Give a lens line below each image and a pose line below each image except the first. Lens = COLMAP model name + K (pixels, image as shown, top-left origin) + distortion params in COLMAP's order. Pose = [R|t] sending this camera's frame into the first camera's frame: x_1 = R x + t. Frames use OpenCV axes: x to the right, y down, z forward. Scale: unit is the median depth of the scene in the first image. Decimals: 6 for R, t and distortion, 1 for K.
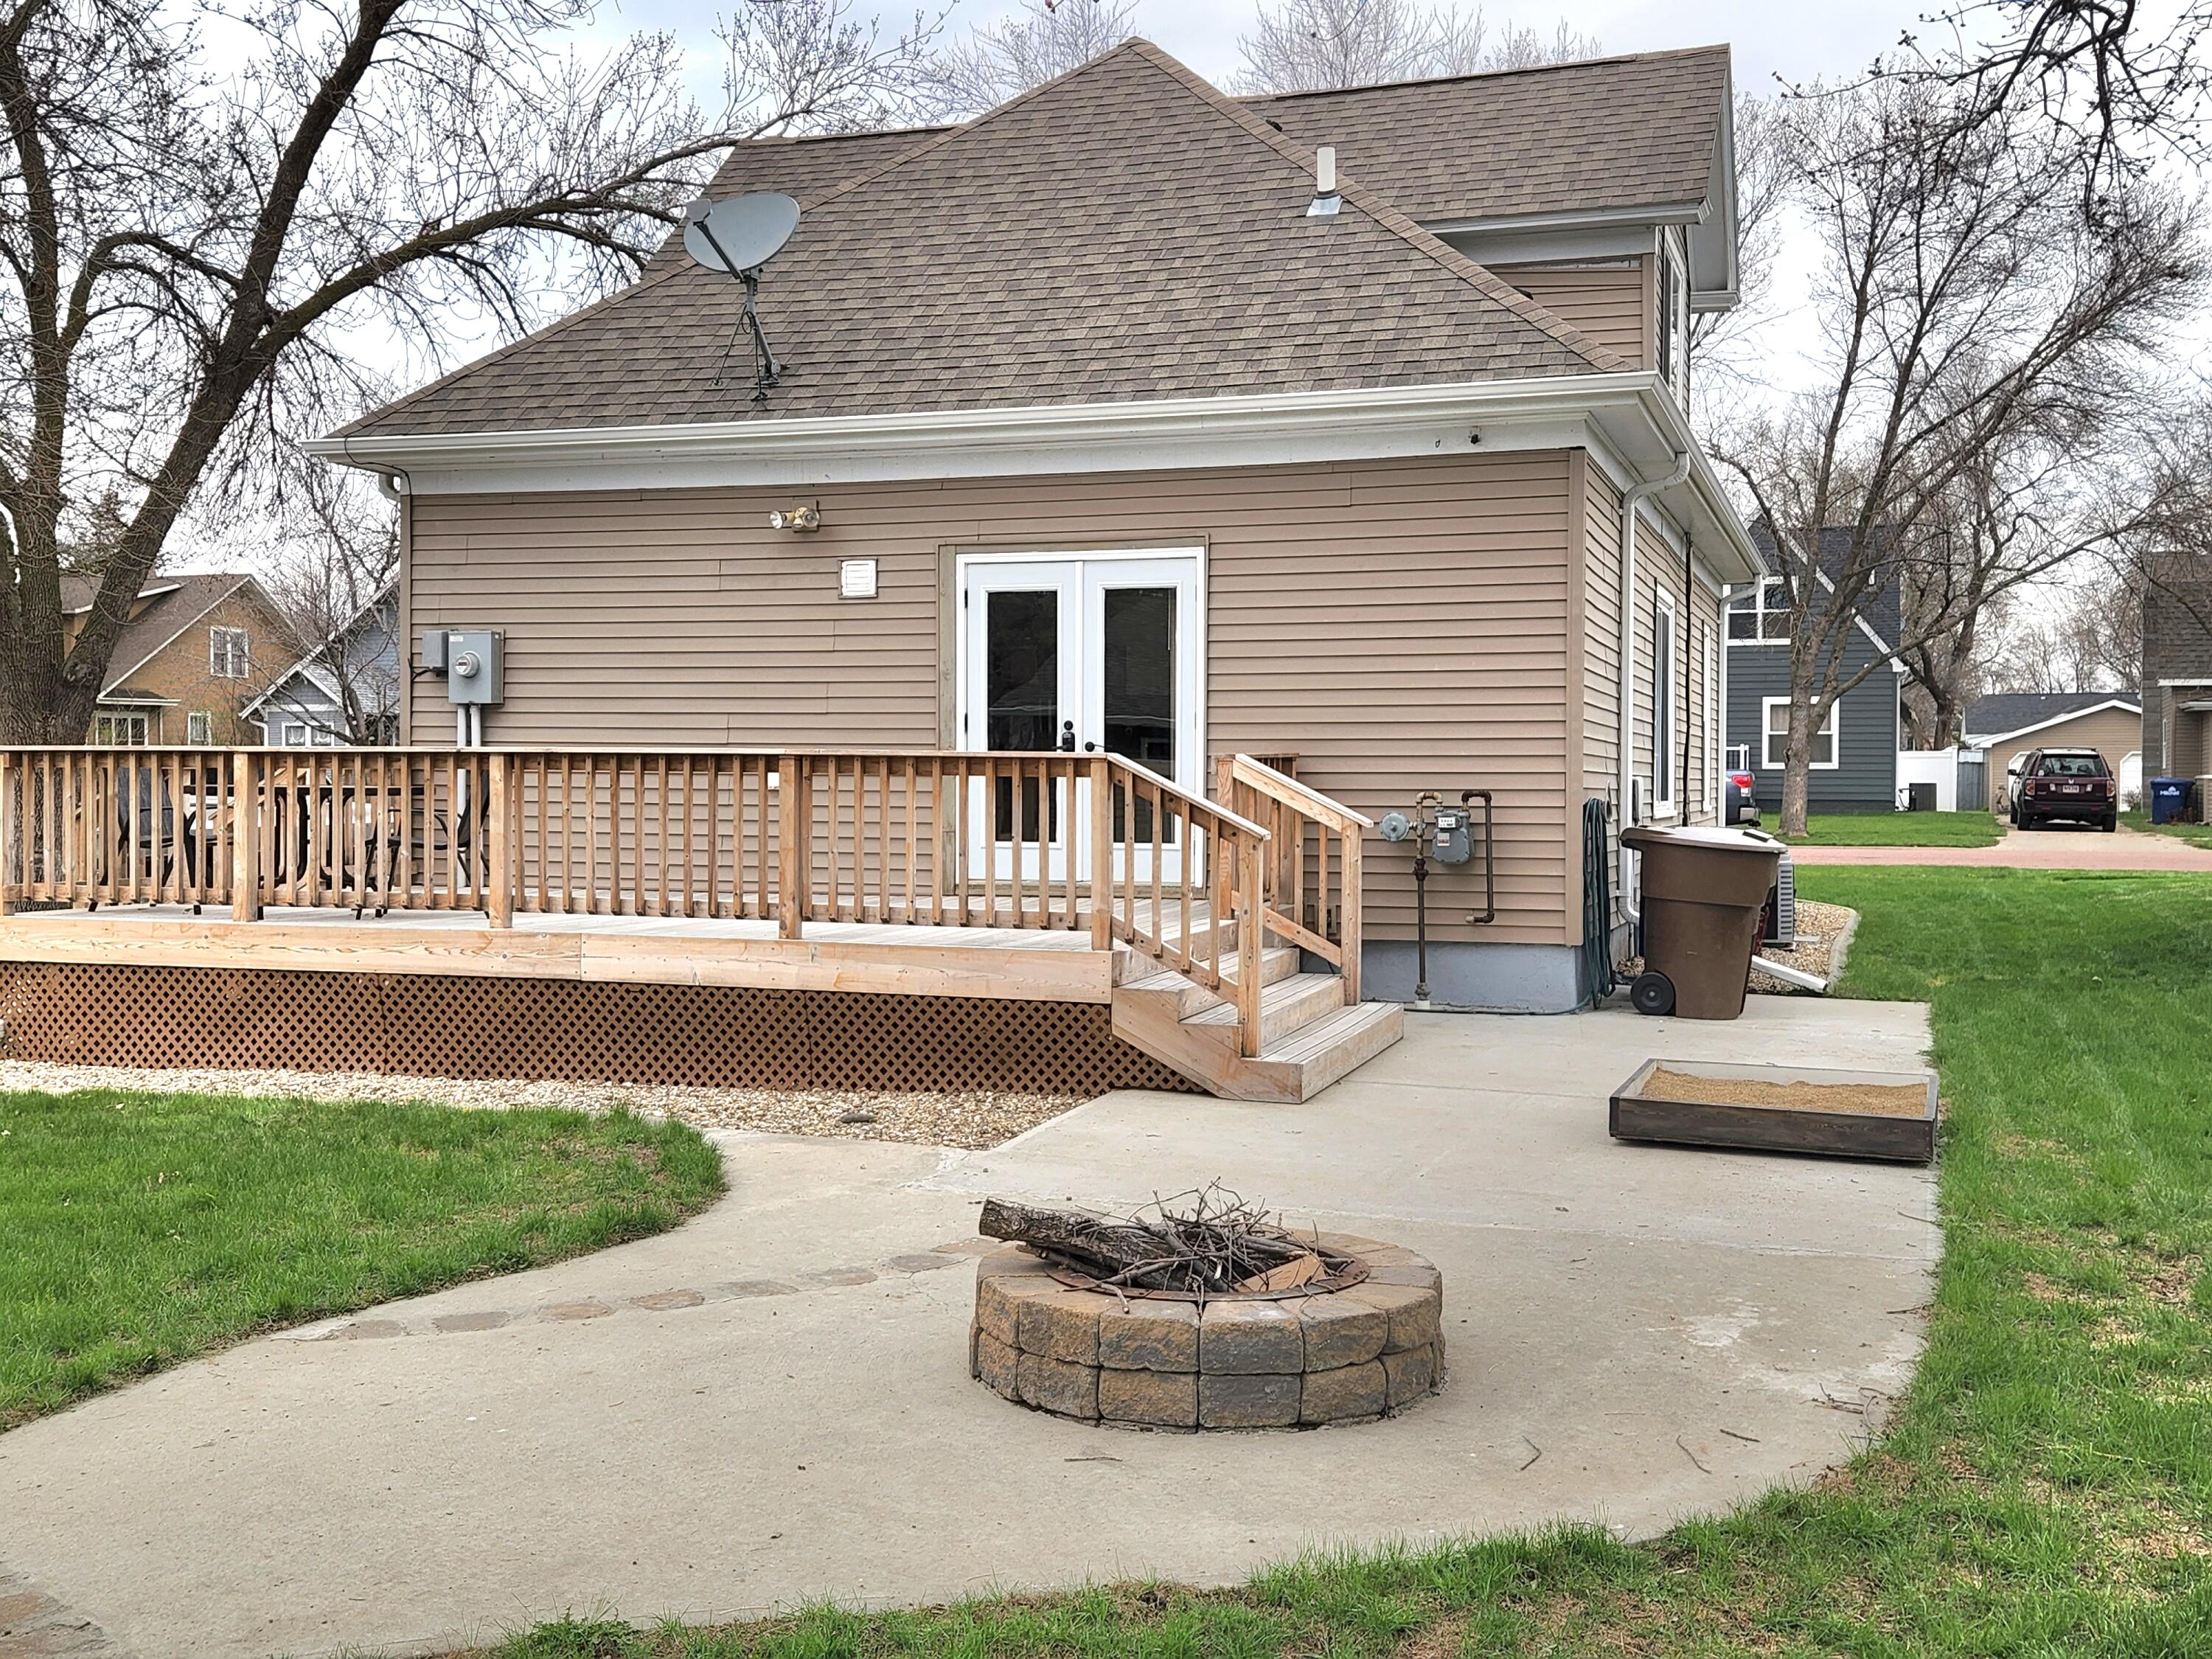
lens RADIAL K [[2429.5, 0, 1104.1], [0, 2429.5, 833.8], [0, 0, 1]] dist [0.070046, 0.000000]
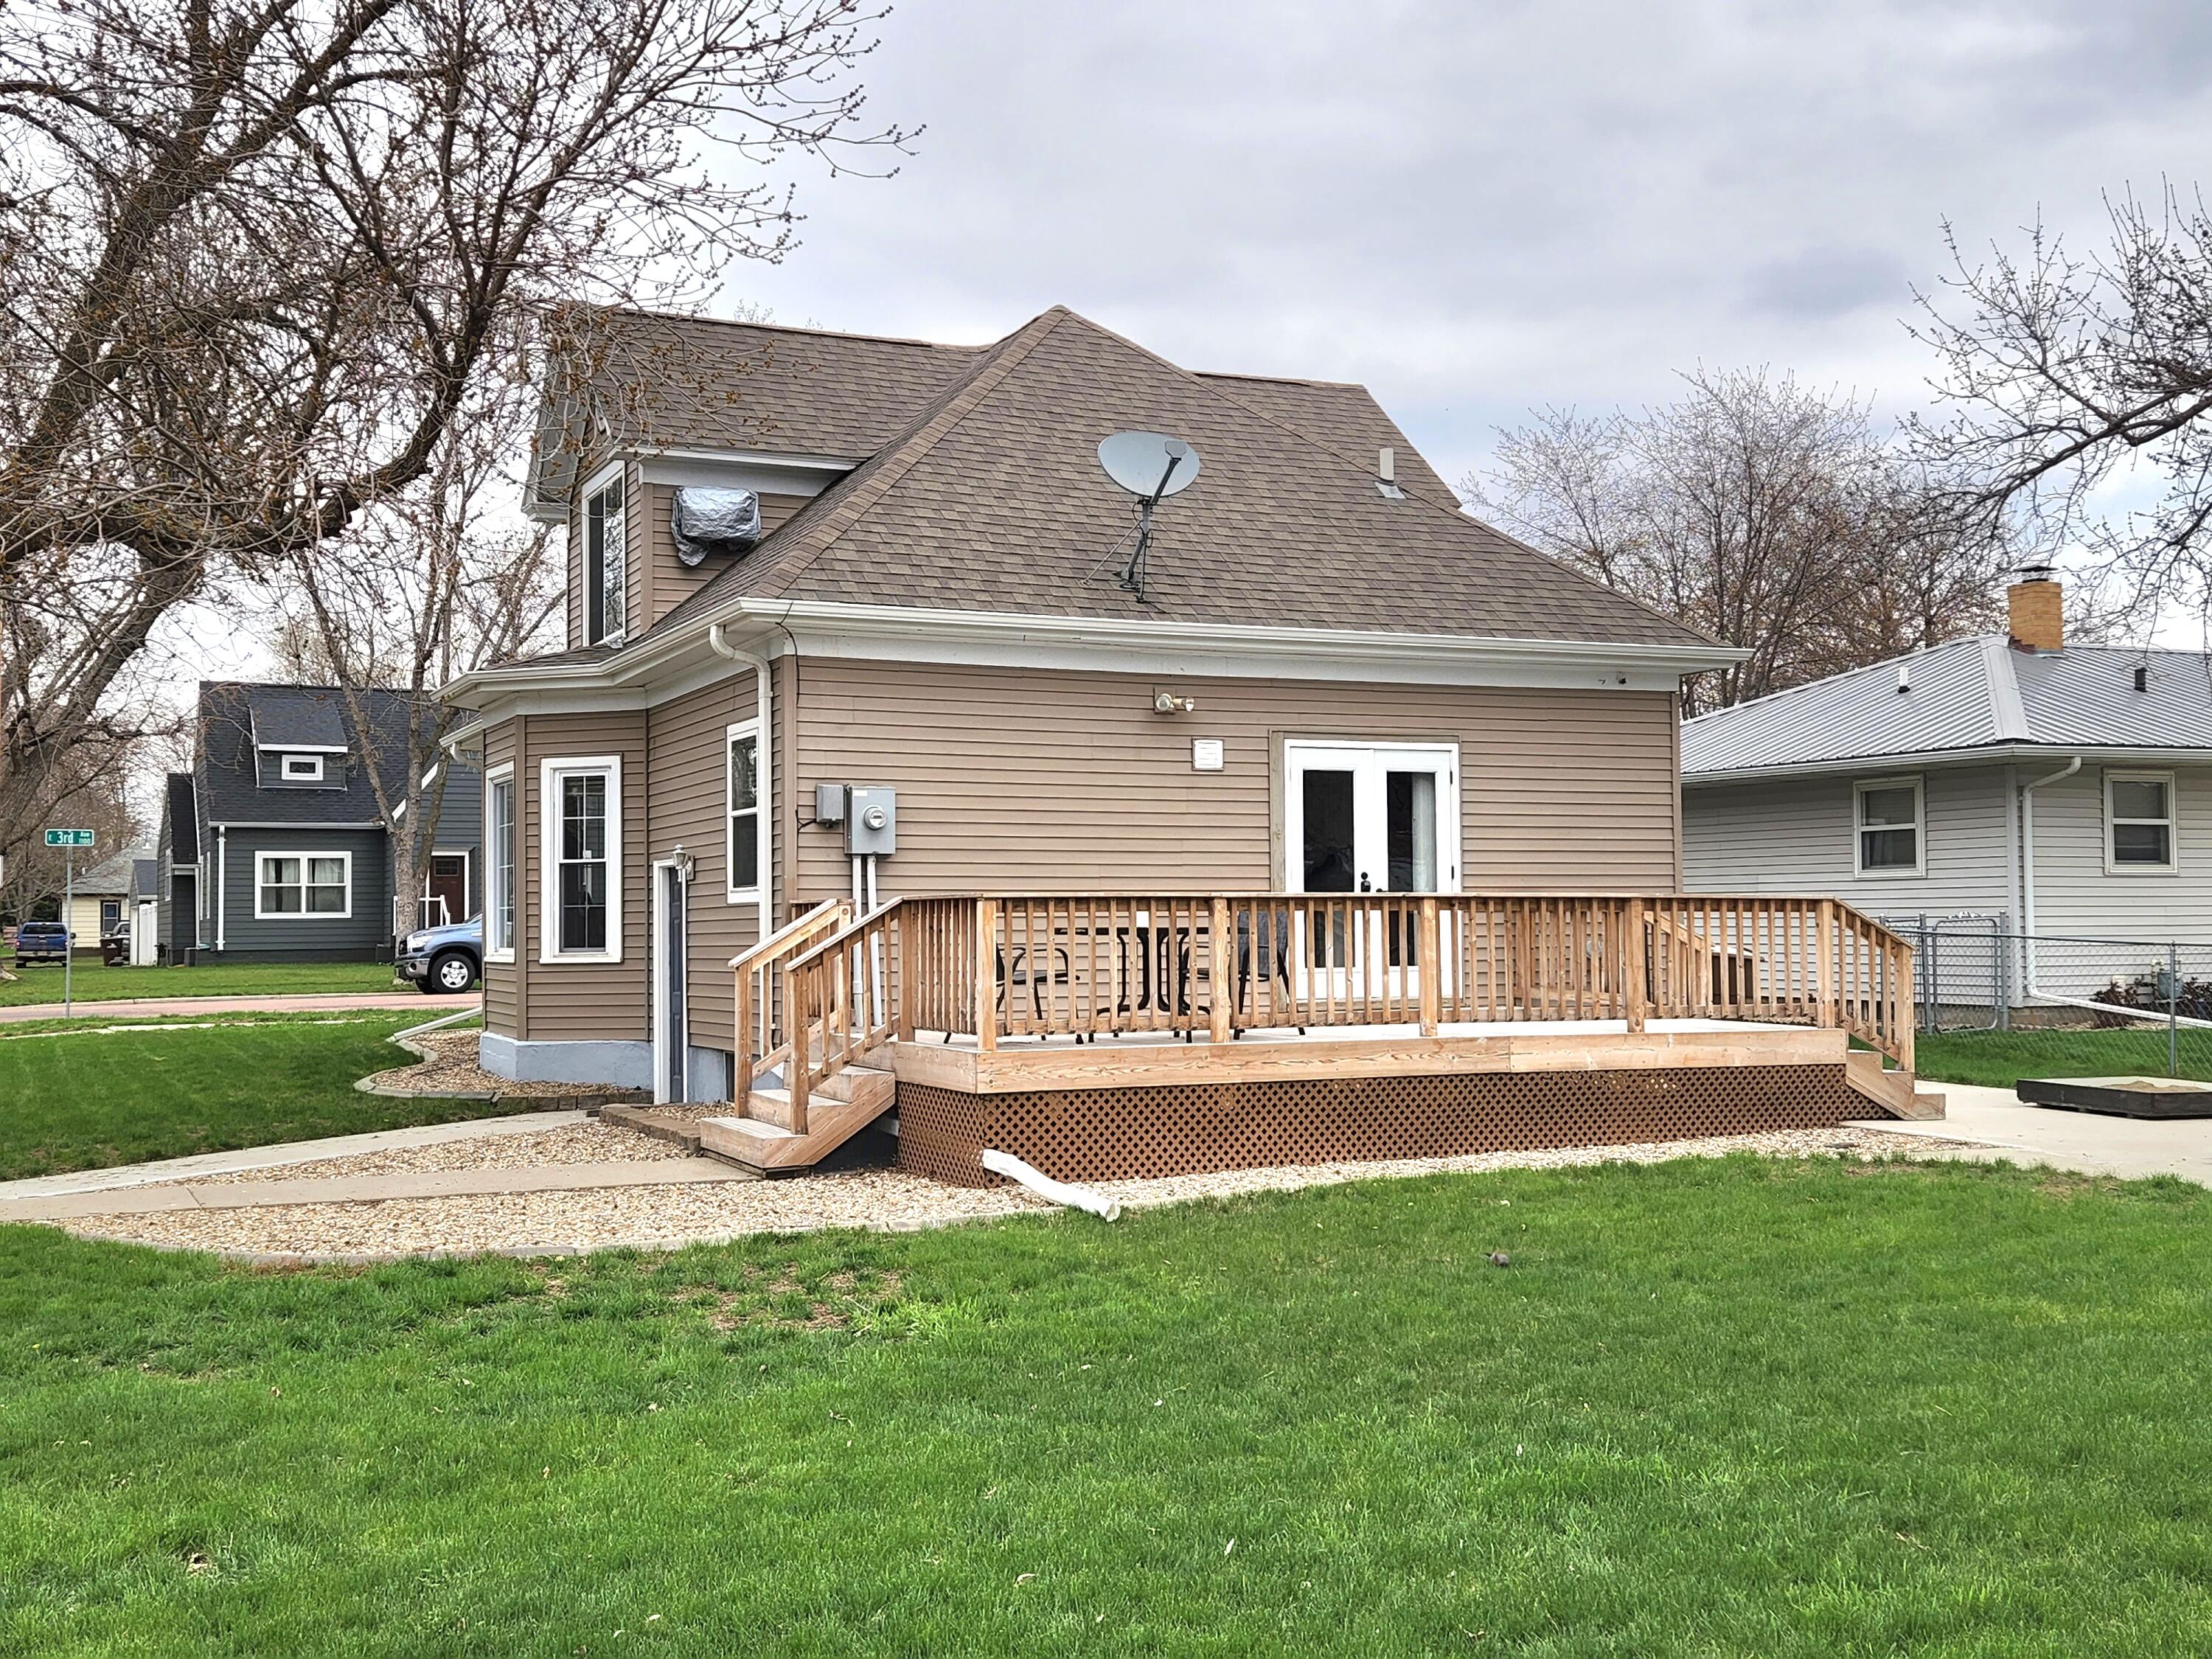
lens RADIAL K [[2429.5, 0, 1102.7], [0, 2429.5, 824.2], [0, 0, 1]] dist [0.070046, 0.000000]
pose [[0.711775, 0.018119, 0.702173, -1.019116], [0.028105, 0.998132, -0.054245, -0.005869], [-0.701845, 0.058344, 0.709937, 0.181237]]
